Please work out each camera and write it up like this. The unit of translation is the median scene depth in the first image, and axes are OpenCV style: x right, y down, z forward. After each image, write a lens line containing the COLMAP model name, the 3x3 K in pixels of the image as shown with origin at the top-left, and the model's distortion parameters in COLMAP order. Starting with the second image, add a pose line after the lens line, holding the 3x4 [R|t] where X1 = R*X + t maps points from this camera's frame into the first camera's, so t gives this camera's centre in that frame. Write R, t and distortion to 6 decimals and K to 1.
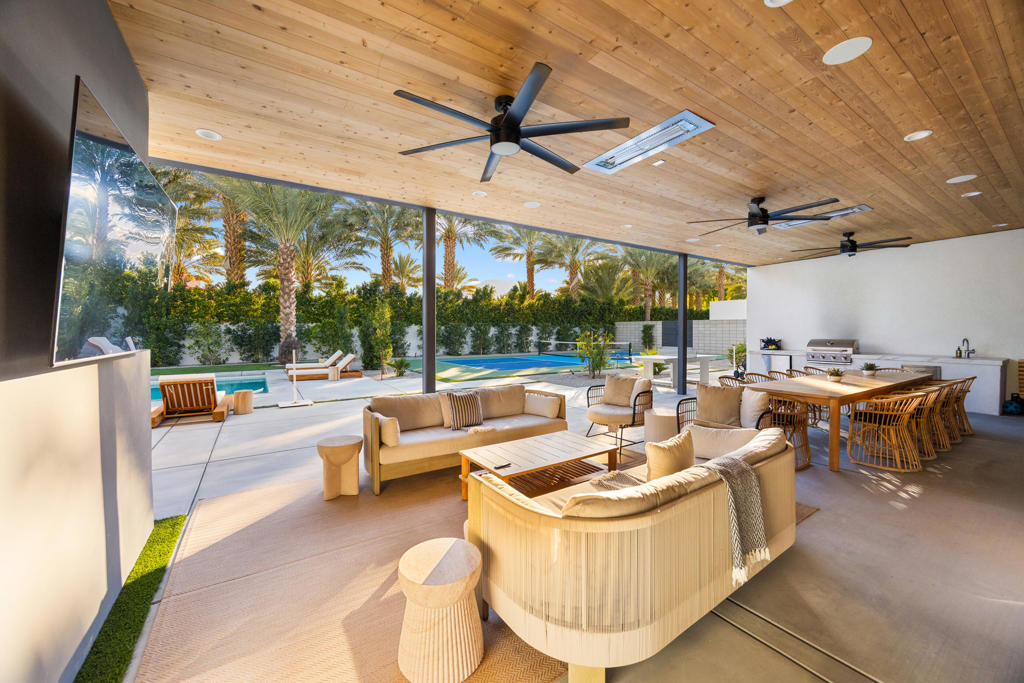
lens RADIAL K [[388.8, 0, 505.9], [0, 388.8, 337.8], [0, 0, 1]] dist [-0.002958, -0.000190]
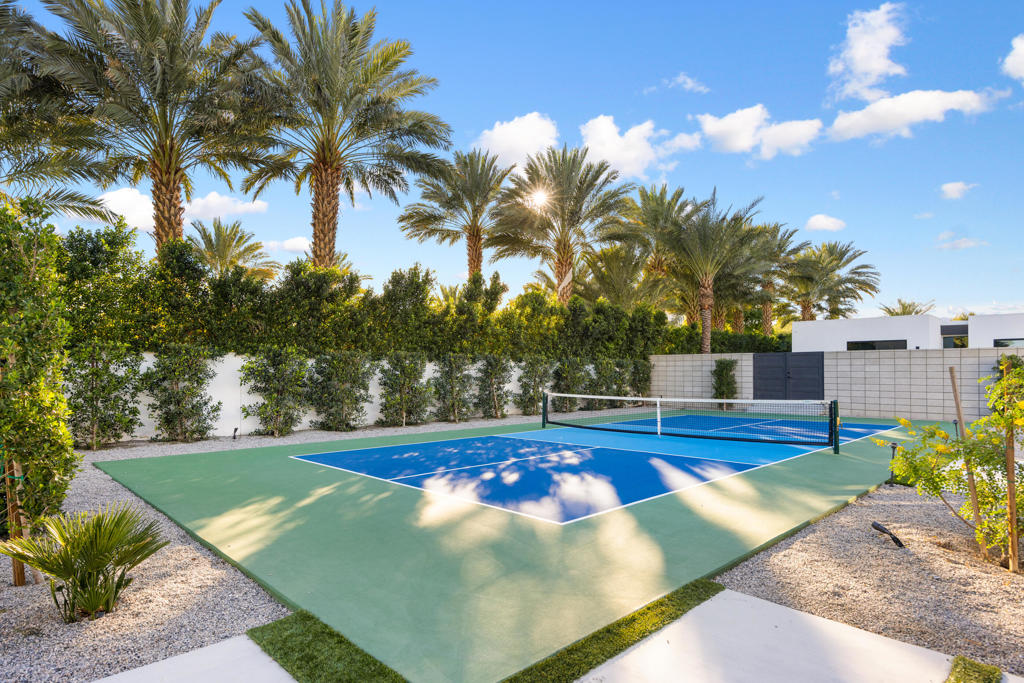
lens RADIAL K [[562.3, 0, 513.3], [0, 562.3, 367.9], [0, 0, 1]] dist [0.001663, 0.000146]
pose [[0.979402, 0.004924, 0.201861, -0.065292], [0.000212, 0.999677, -0.025418, -0.004486], [-0.201921, 0.024937, 0.979084, 0.339077]]
